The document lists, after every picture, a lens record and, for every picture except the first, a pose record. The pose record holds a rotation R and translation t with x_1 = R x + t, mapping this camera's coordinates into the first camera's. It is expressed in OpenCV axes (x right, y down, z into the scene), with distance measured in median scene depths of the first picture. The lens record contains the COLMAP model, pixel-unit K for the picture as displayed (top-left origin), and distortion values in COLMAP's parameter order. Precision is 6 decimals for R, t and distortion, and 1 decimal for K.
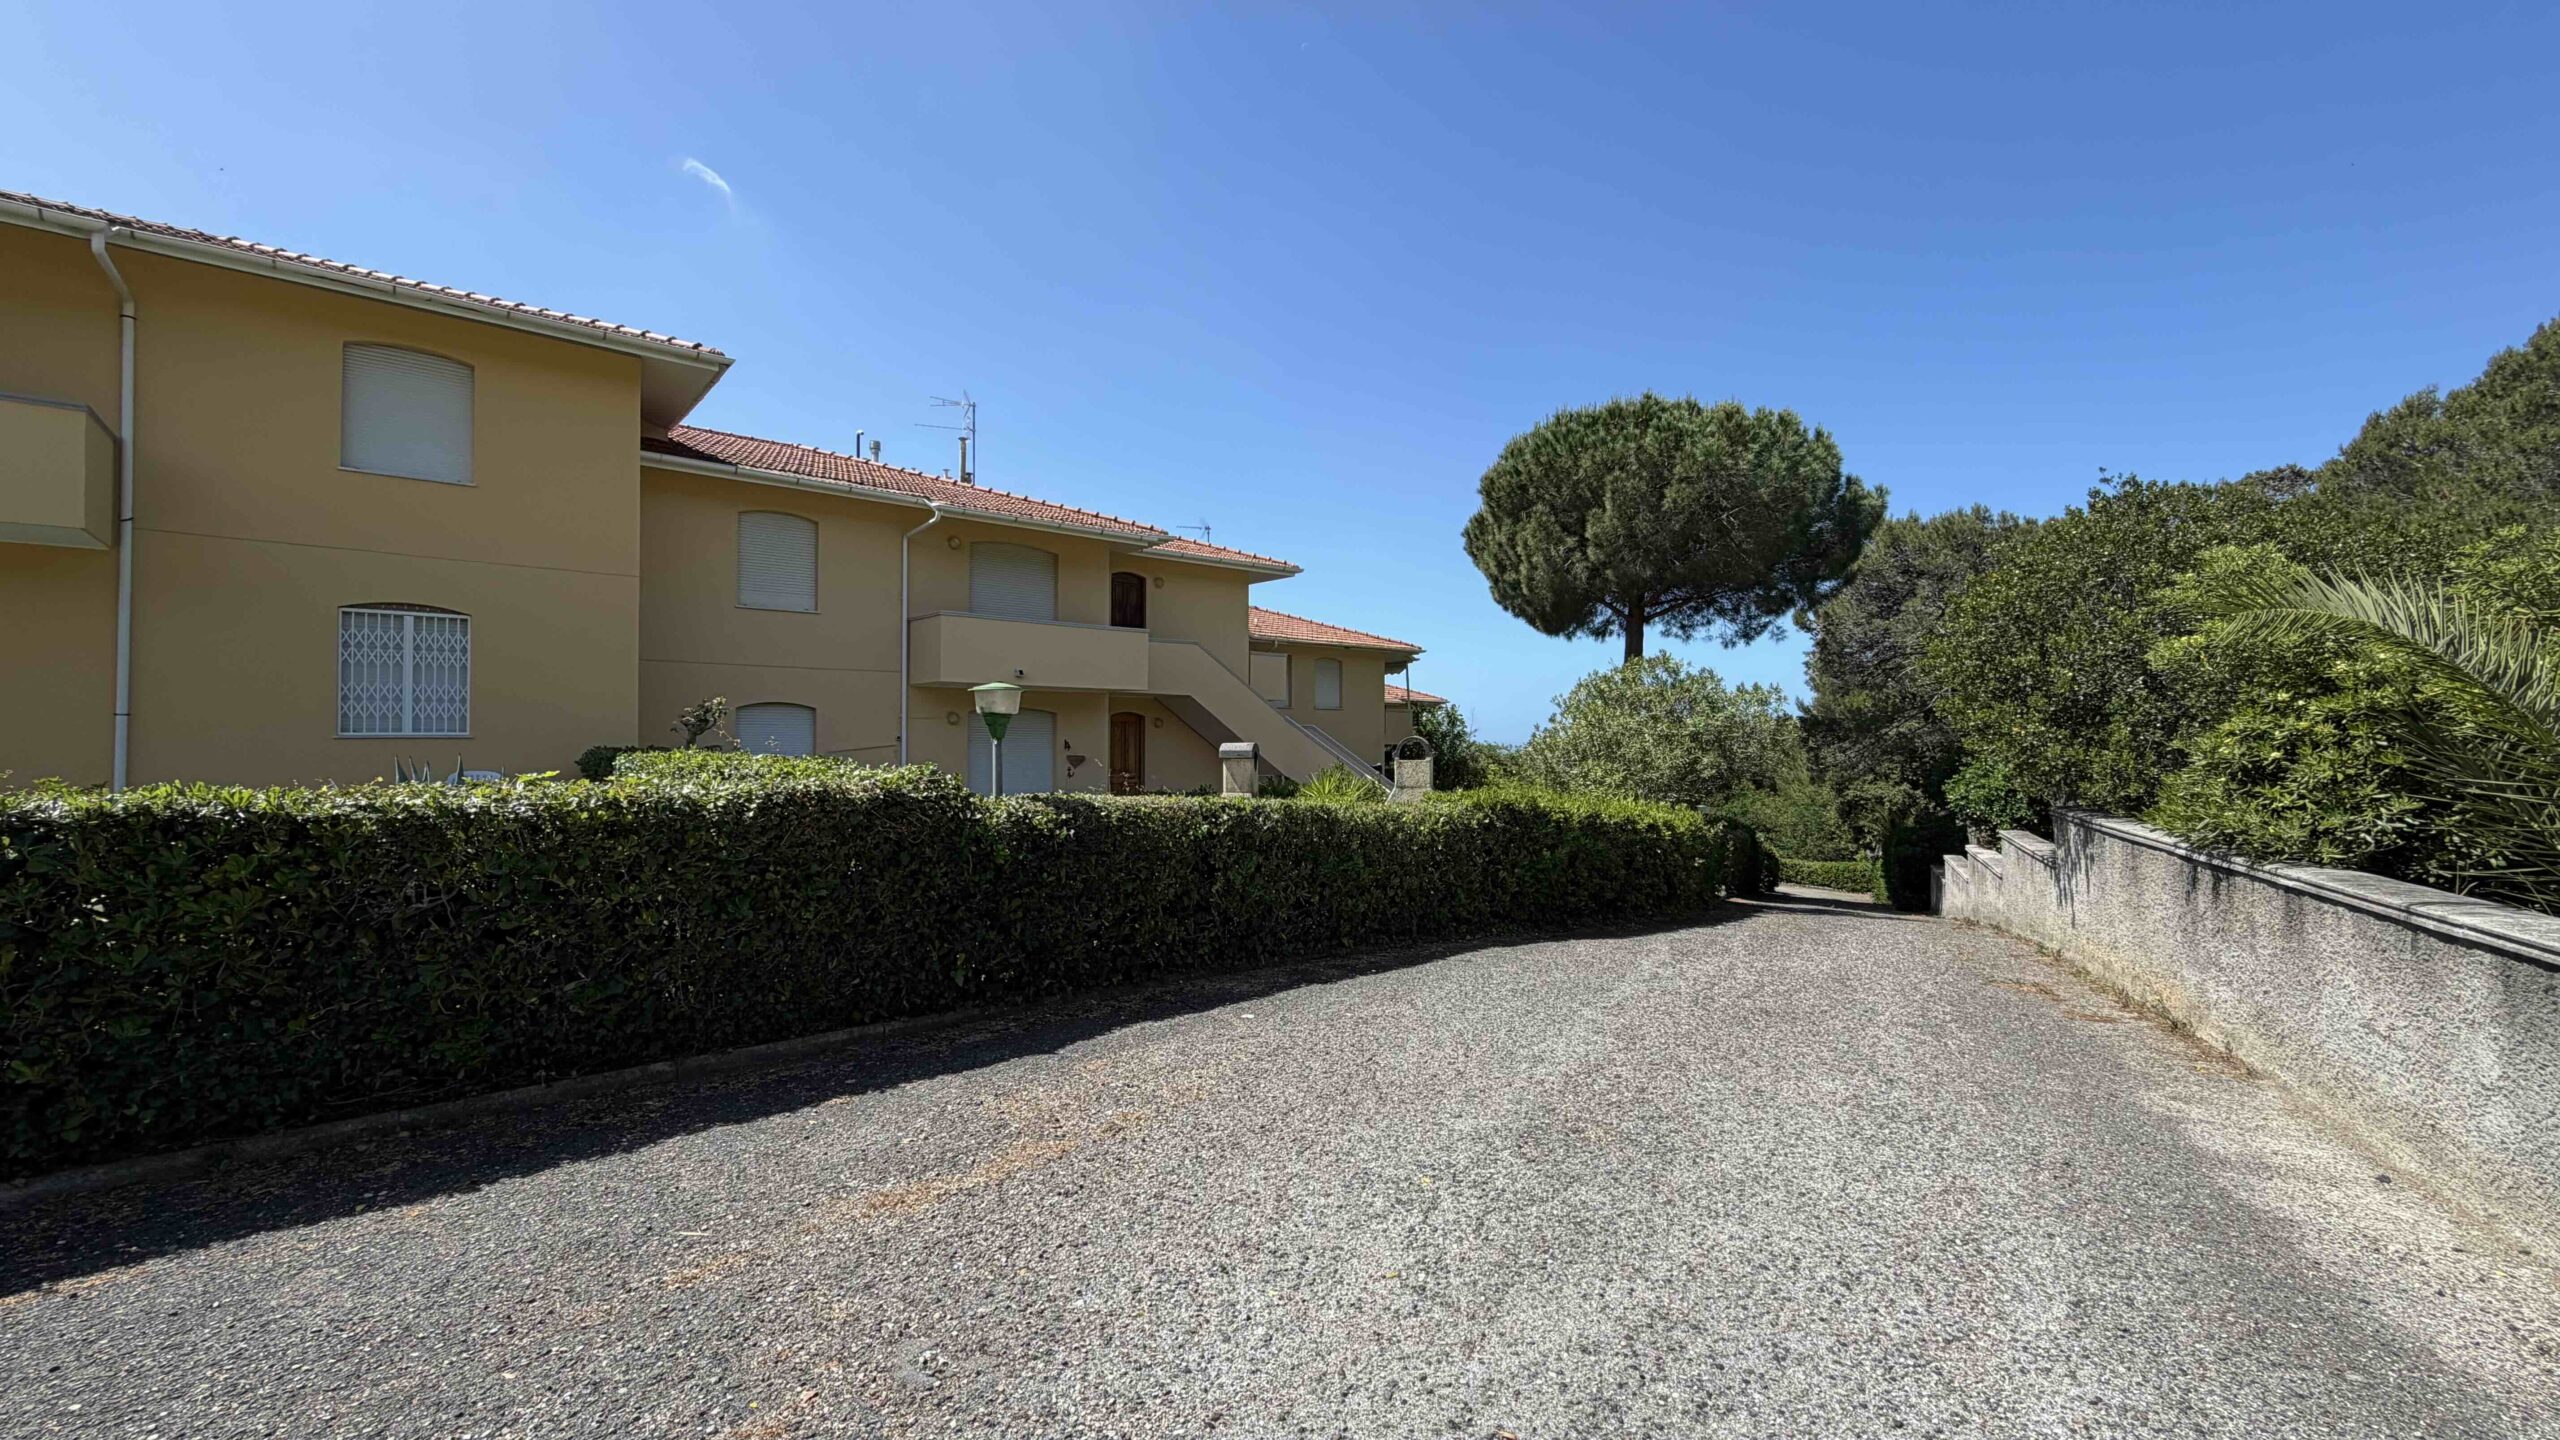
lens RADIAL K [[1018.8, 0, 1278.1], [0, 1018.8, 724.6], [0, 0, 1]] dist [-0.002312, 0.001306]
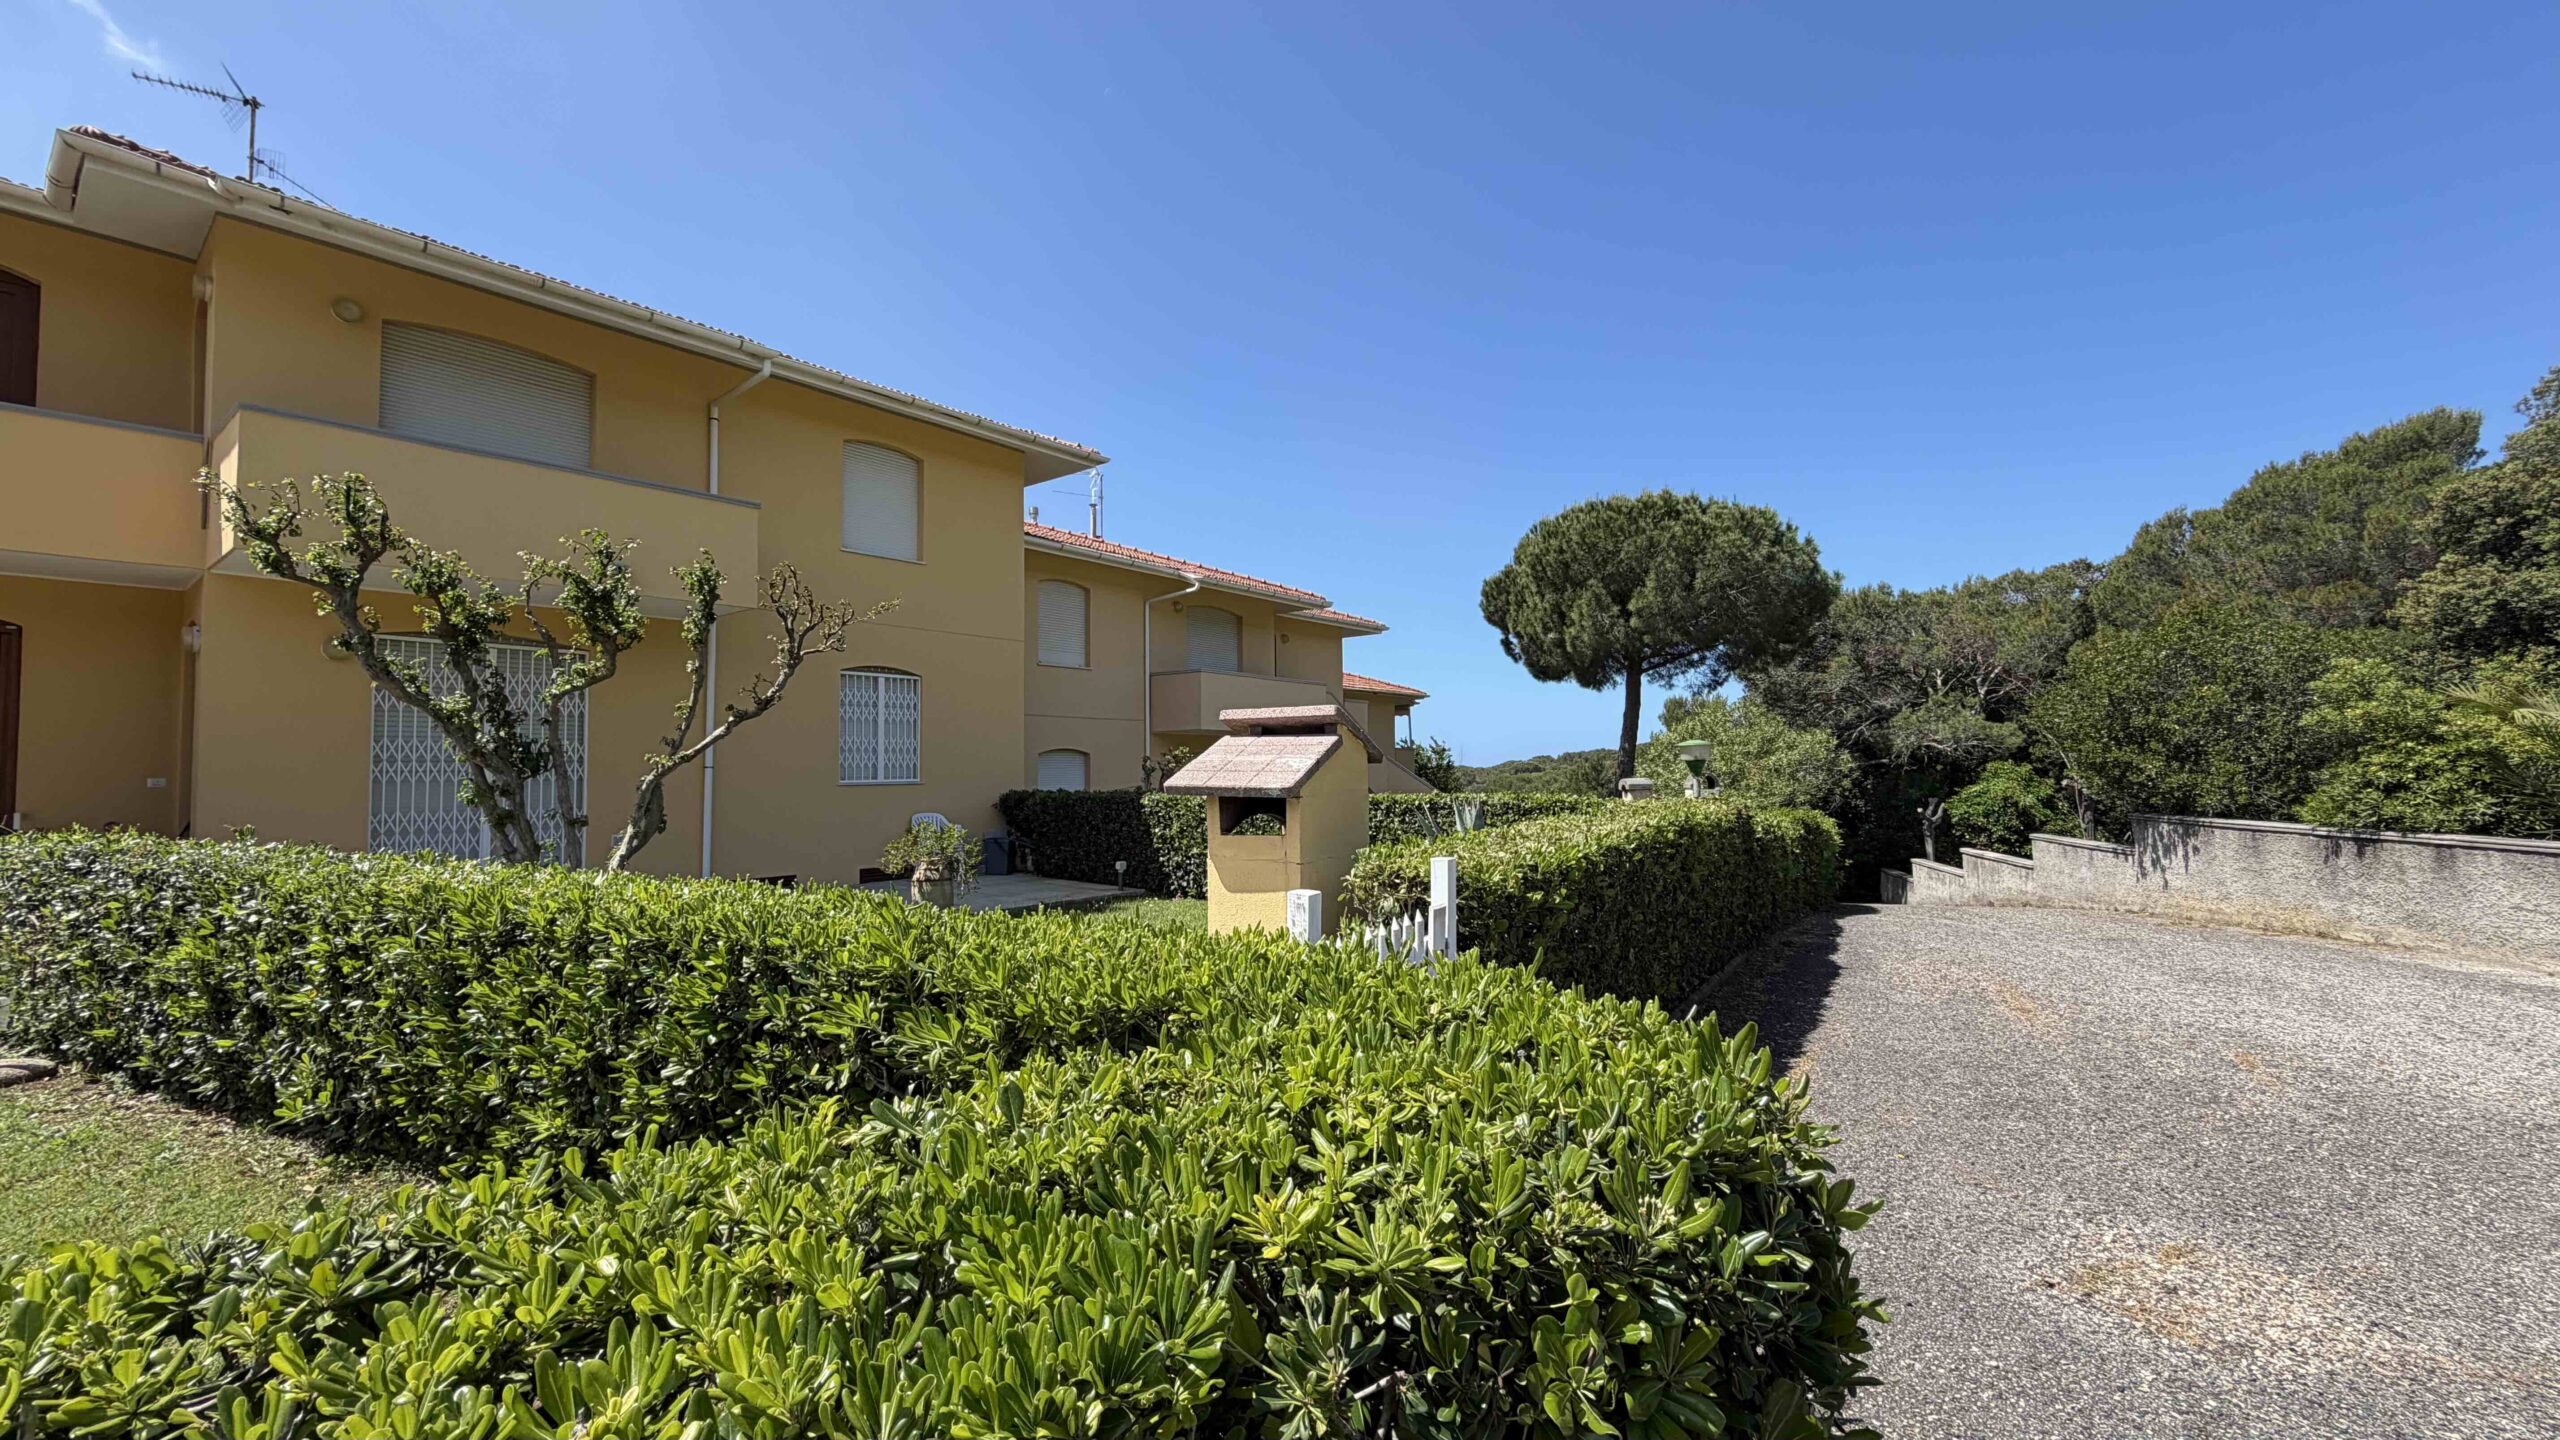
lens RADIAL K [[1018.8, 0, 1281.7], [0, 1018.8, 720.2], [0, 0, 1]] dist [-0.002312, 0.001306]
pose [[0.981977, -0.003073, 0.188975, -0.358197], [0.010799, 0.999147, -0.039867, -0.005068], [-0.188691, 0.041189, 0.981172, -0.112995]]
